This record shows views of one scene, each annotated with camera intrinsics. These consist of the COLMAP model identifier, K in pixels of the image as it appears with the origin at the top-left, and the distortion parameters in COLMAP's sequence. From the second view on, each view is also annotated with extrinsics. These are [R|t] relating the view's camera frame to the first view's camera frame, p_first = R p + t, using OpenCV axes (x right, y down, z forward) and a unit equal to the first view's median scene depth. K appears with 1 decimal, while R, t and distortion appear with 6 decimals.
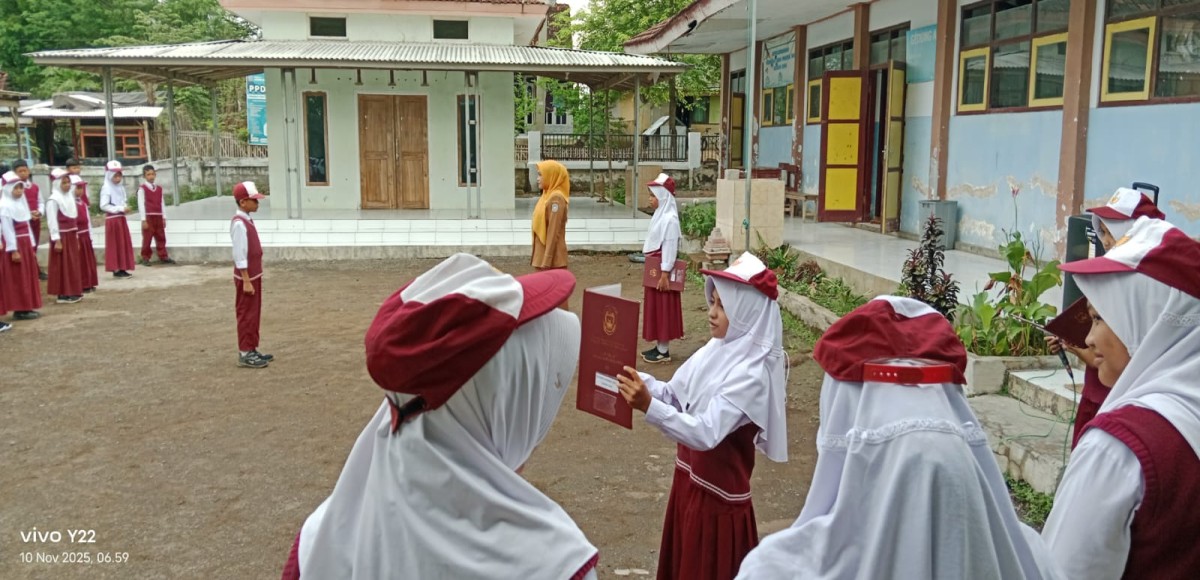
lens RADIAL K [[1011.9, 0, 637.8], [0, 1011.9, 307.7], [0, 0, 1]] dist [0.073411, -0.131135]
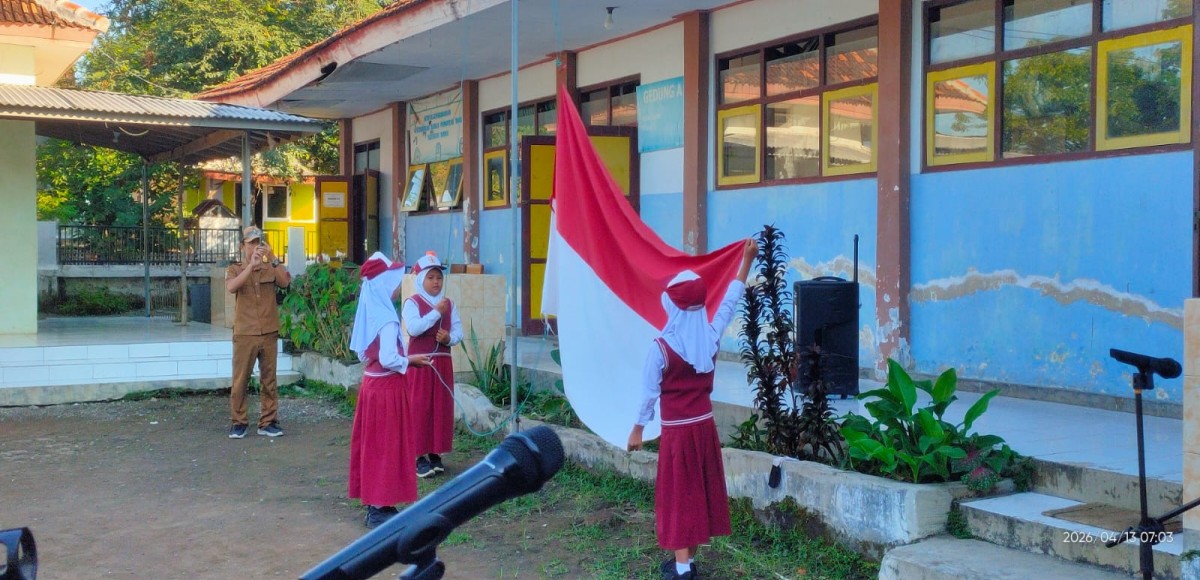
lens RADIAL K [[1270.8, 0, 678.9], [0, 1270.8, 302.5], [0, 0, 1]] dist [0.031122, 0.000000]
pose [[0.915985, -0.015073, 0.400929, -0.079867], [0.067006, 0.991006, -0.115830, 0.005788], [-0.395577, 0.132963, 0.908757, 0.102978]]
